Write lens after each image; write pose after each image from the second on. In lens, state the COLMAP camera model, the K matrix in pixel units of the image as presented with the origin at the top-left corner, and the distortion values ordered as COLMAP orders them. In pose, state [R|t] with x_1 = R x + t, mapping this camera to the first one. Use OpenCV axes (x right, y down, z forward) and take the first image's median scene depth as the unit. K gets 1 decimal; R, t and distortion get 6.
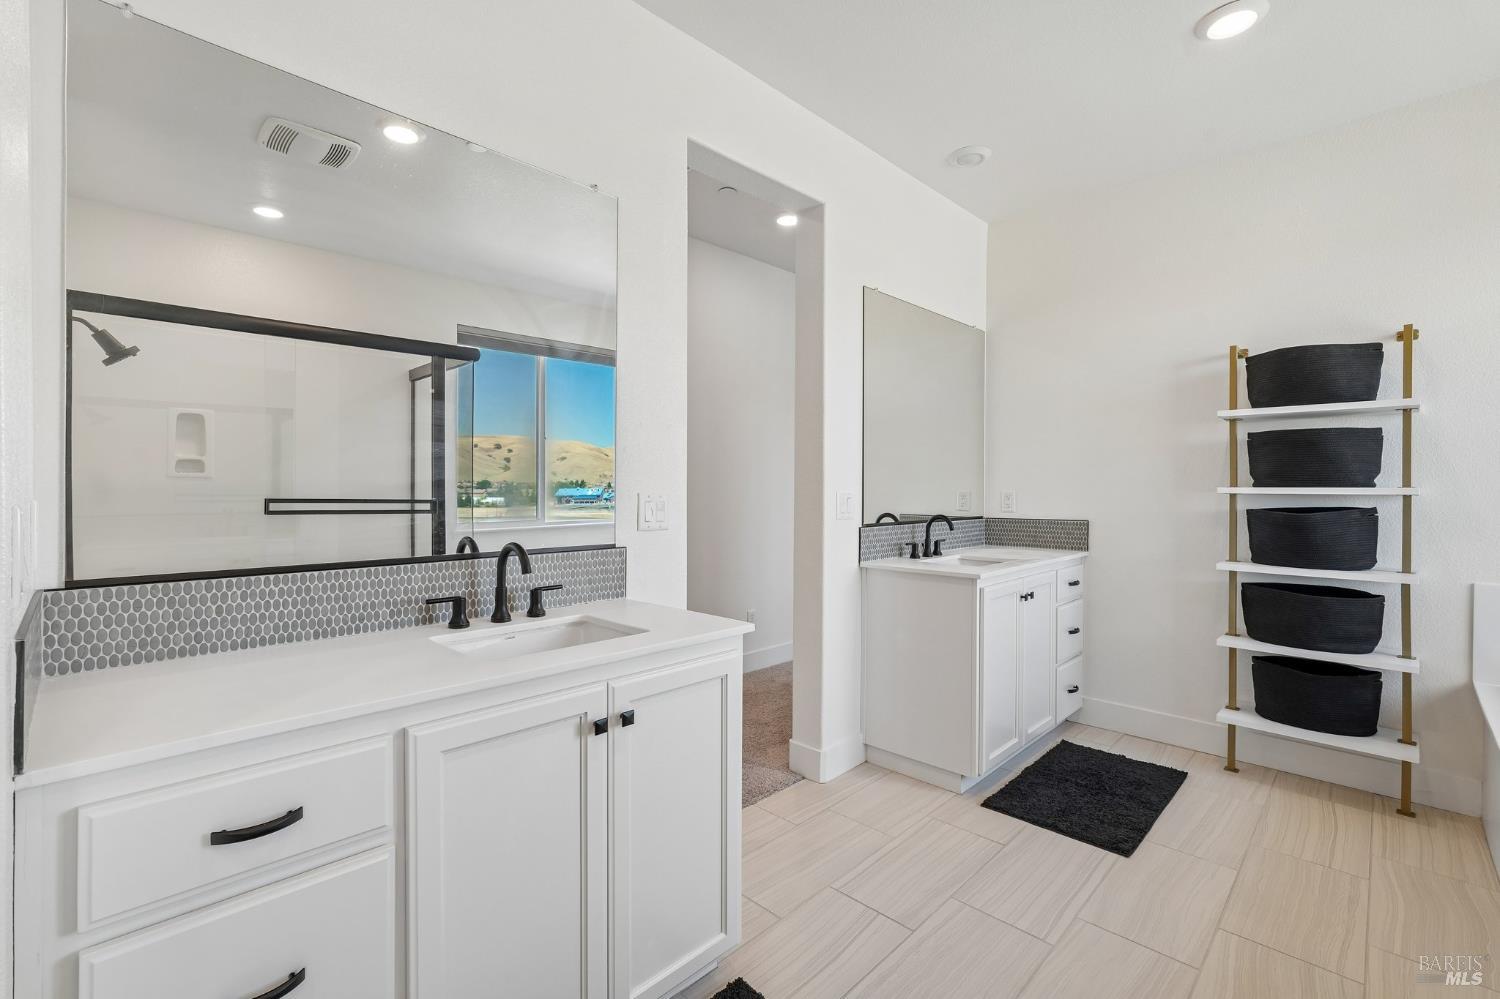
lens RADIAL K [[664.5, 0, 742.1], [0, 664.5, 501.2], [0, 0, 1]] dist [-0.010394, 0.000475]
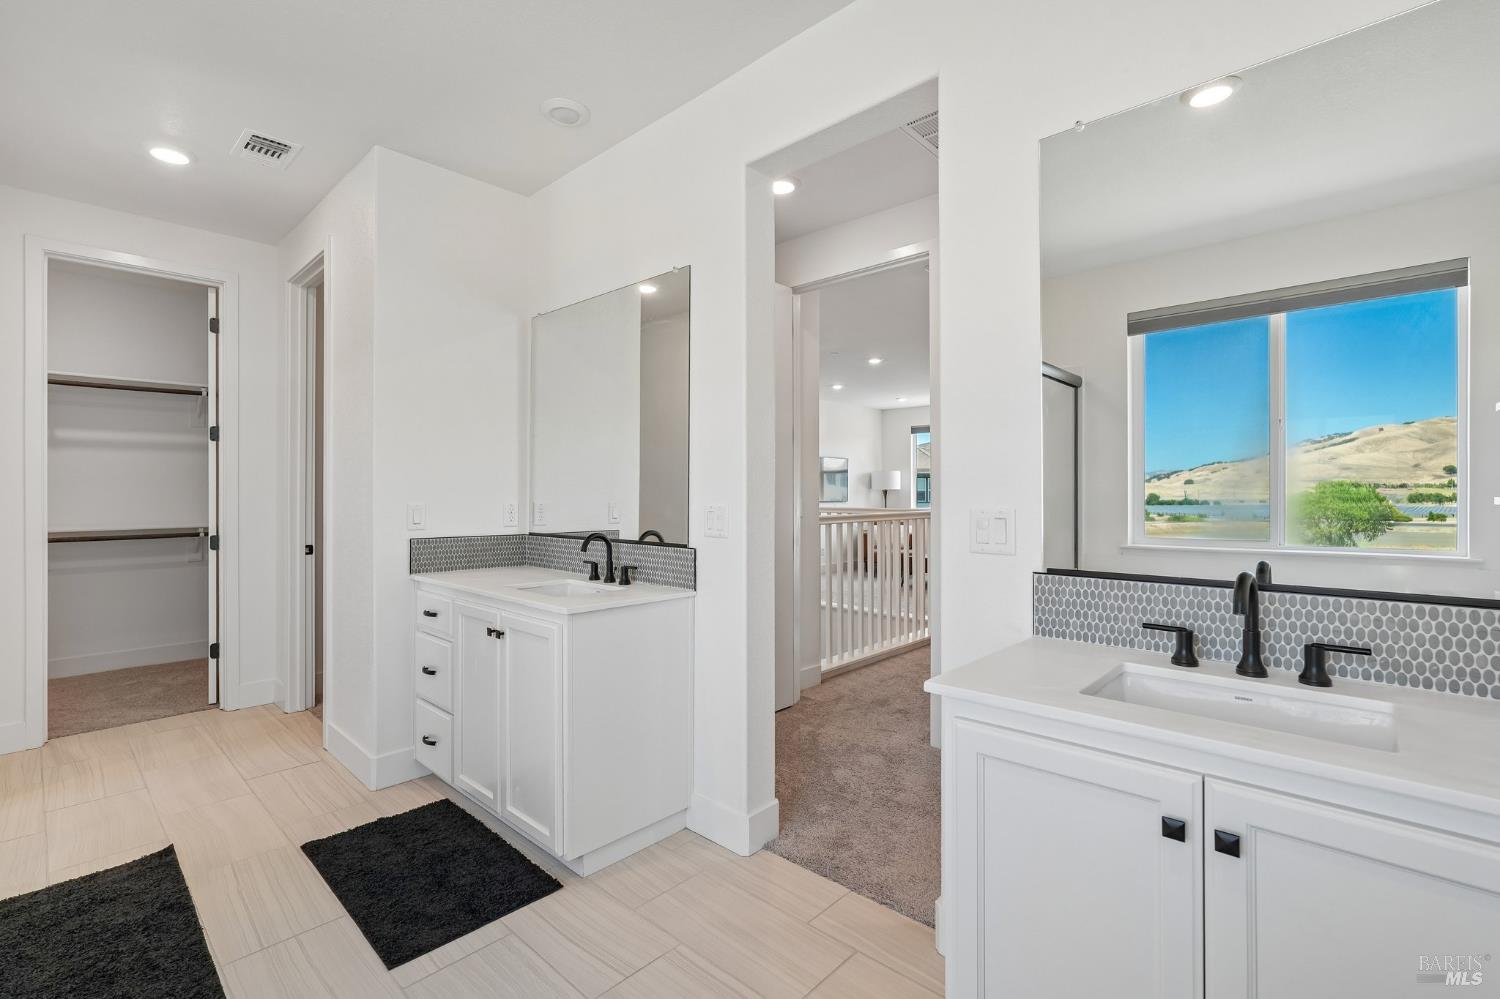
lens RADIAL K [[664.5, 0, 748.3], [0, 664.5, 501.5], [0, 0, 1]] dist [-0.010394, 0.000475]
pose [[0.031550, 0.005730, -0.999486, 0.471543], [-0.023205, 0.999718, 0.004999, -0.011531], [0.999233, 0.023035, 0.031674, 0.479992]]
